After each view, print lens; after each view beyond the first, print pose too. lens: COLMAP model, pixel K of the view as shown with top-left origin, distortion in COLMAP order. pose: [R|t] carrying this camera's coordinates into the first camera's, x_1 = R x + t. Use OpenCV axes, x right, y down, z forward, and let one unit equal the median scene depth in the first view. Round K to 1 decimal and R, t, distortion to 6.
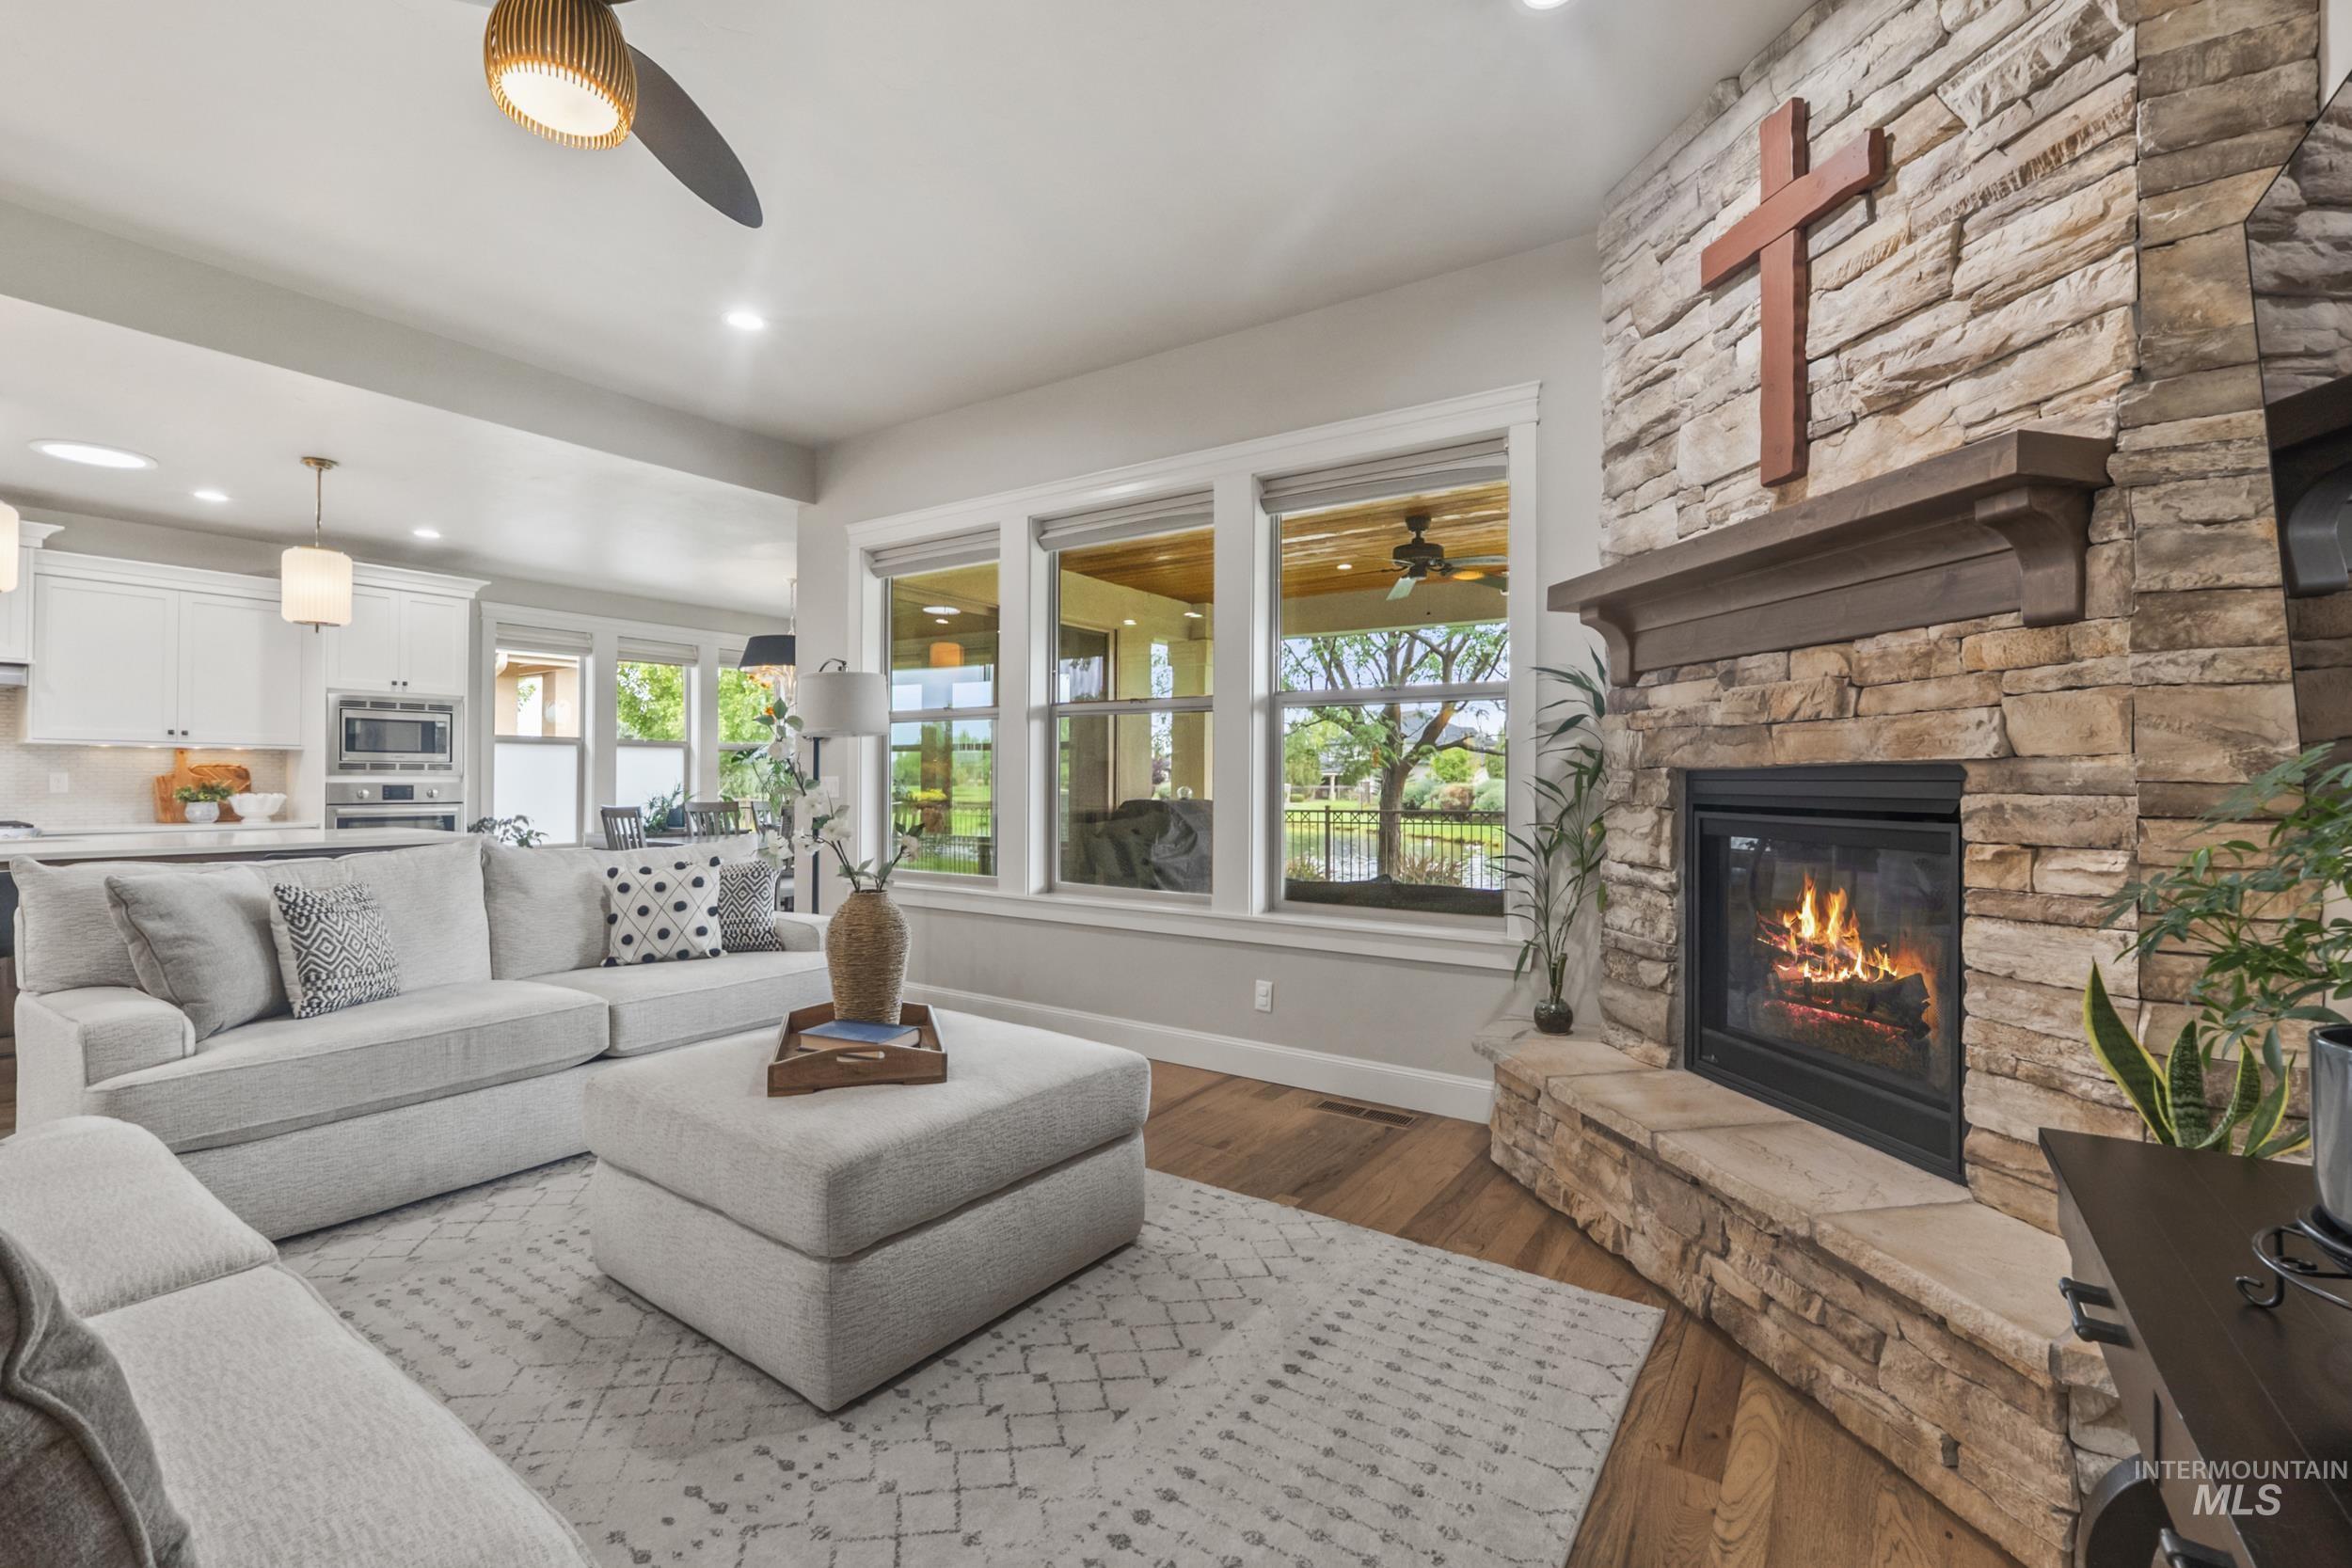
lens RADIAL K [[1015.9, 0, 1181.4], [0, 1015.9, 772.5], [0, 0, 1]] dist [-0.002466, -0.001047]
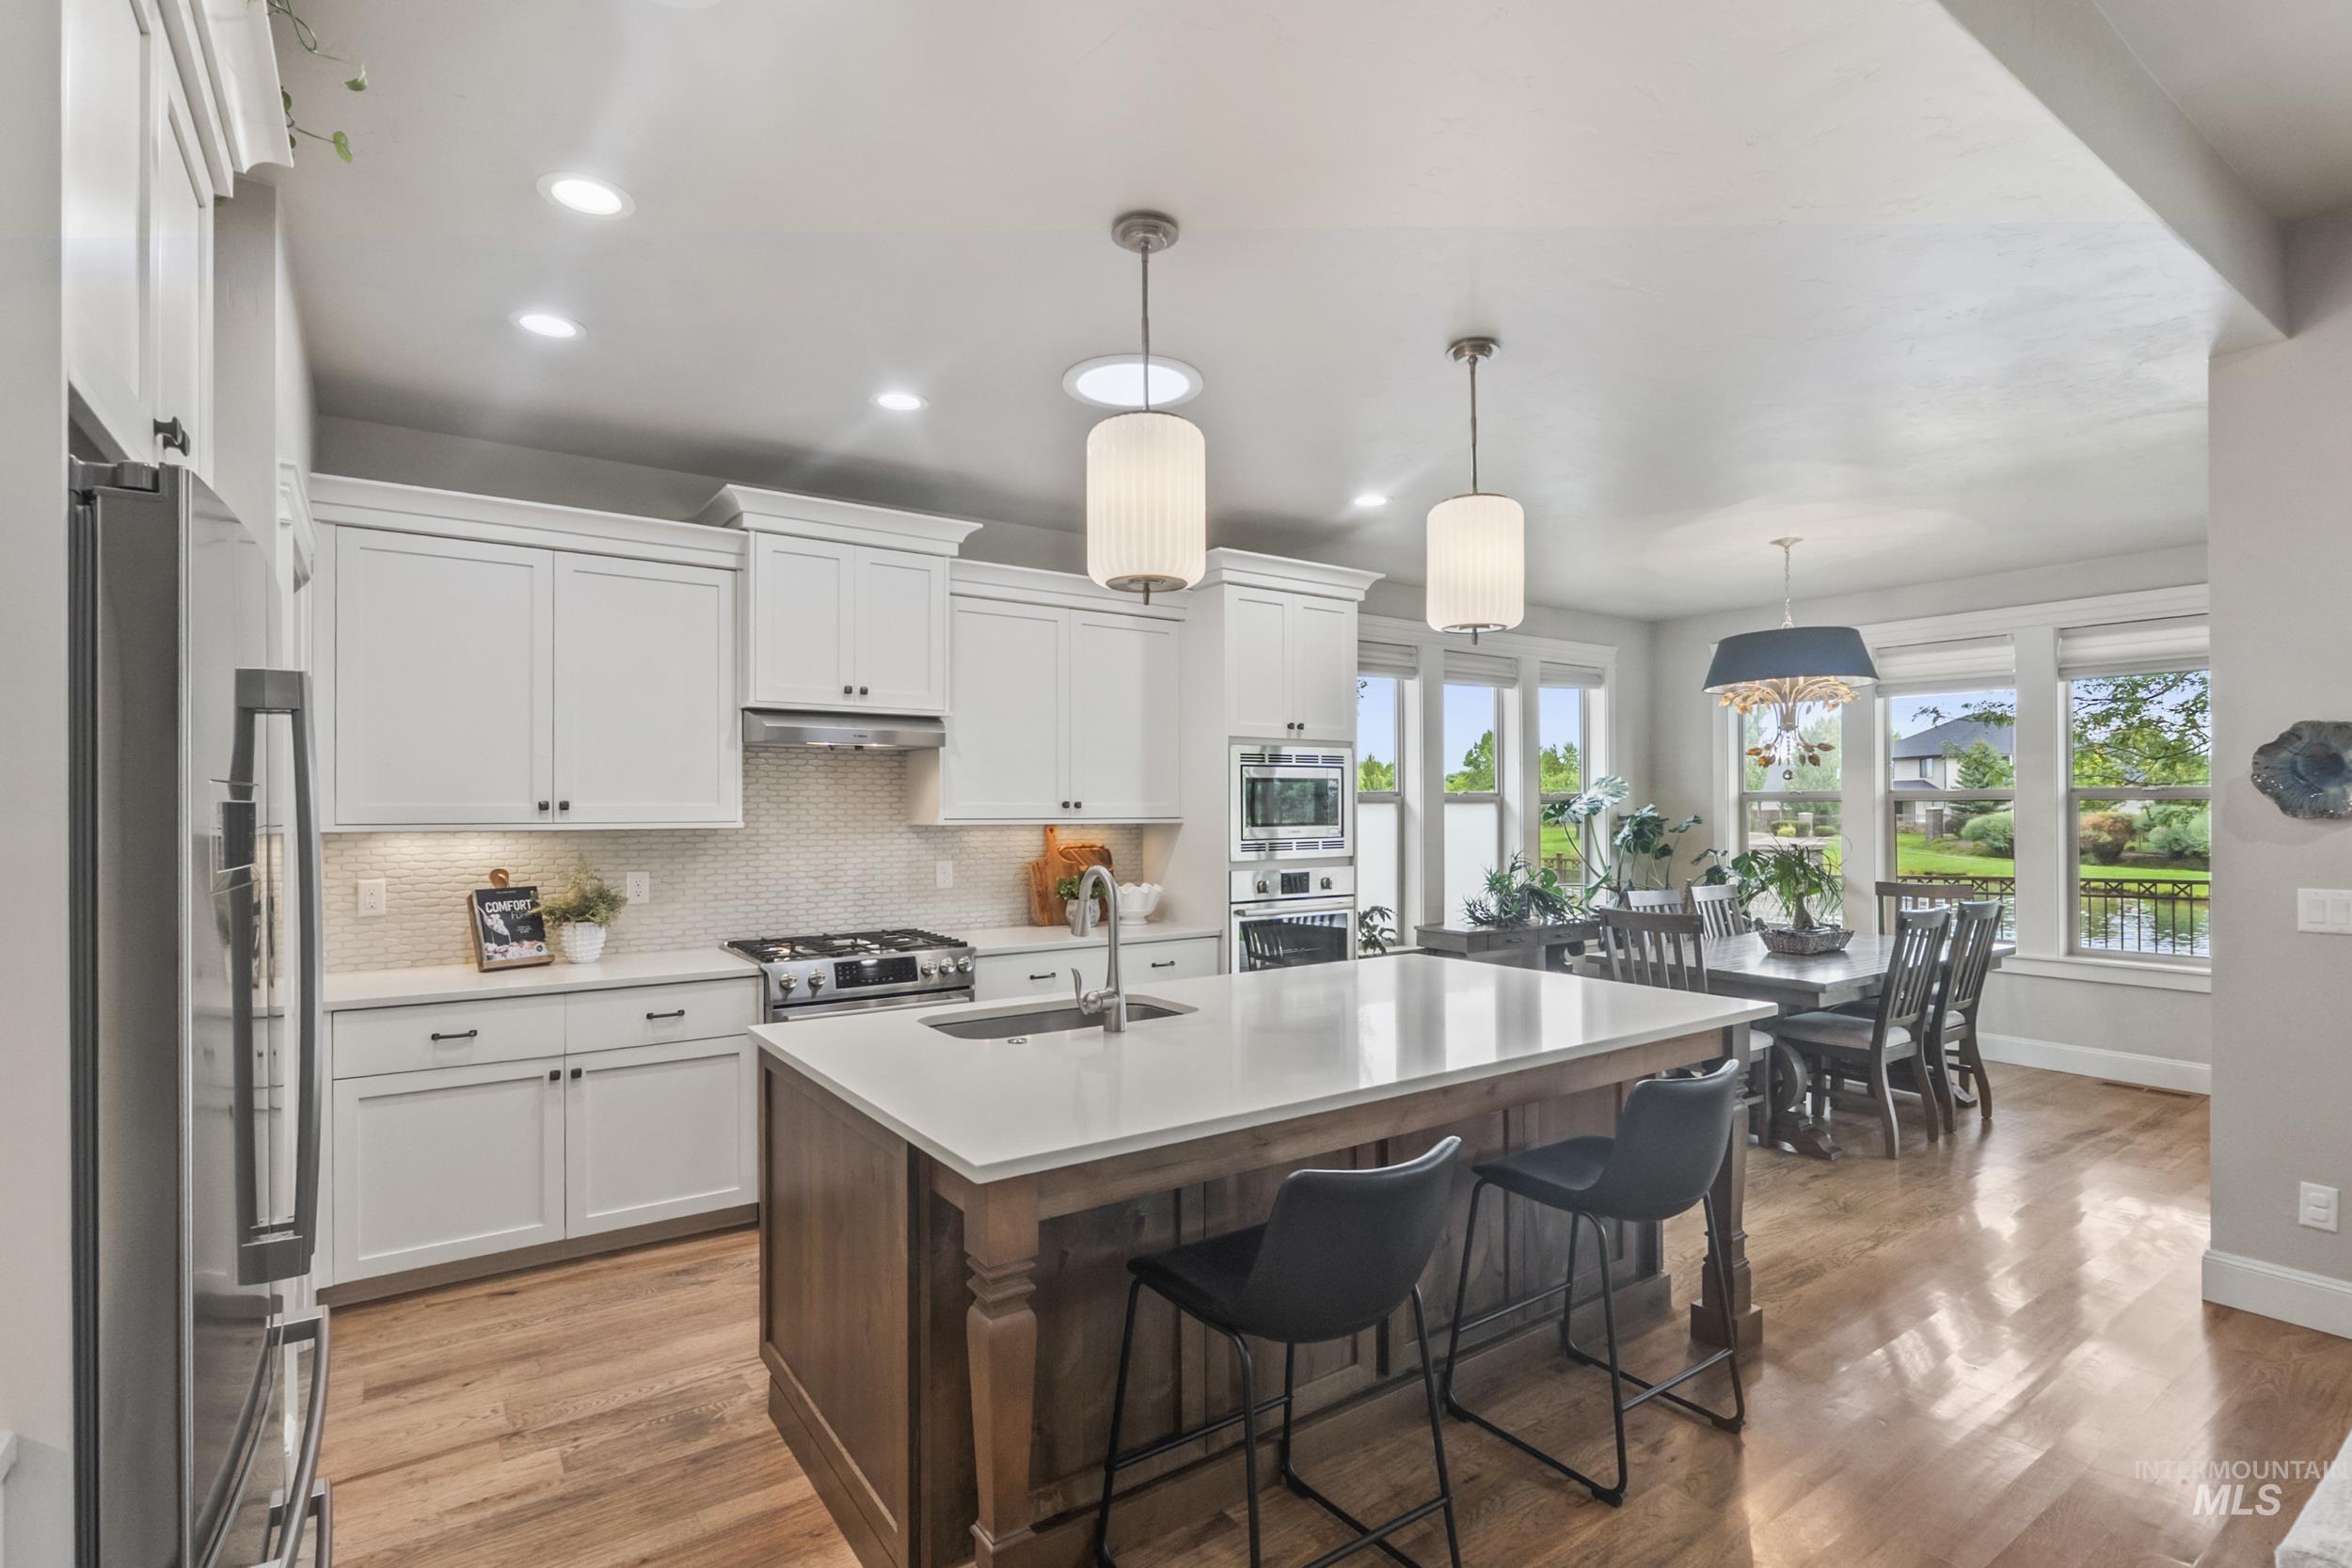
lens RADIAL K [[1118.7, 0, 1186.8], [0, 1118.7, 803.3], [0, 0, 1]] dist [-0.002669, -0.000207]
pose [[0.935200, -0.009245, -0.354000, -1.582553], [0.010096, 0.999949, 0.000556, -0.100828], [0.353977, -0.004094, 0.935245, 0.704923]]
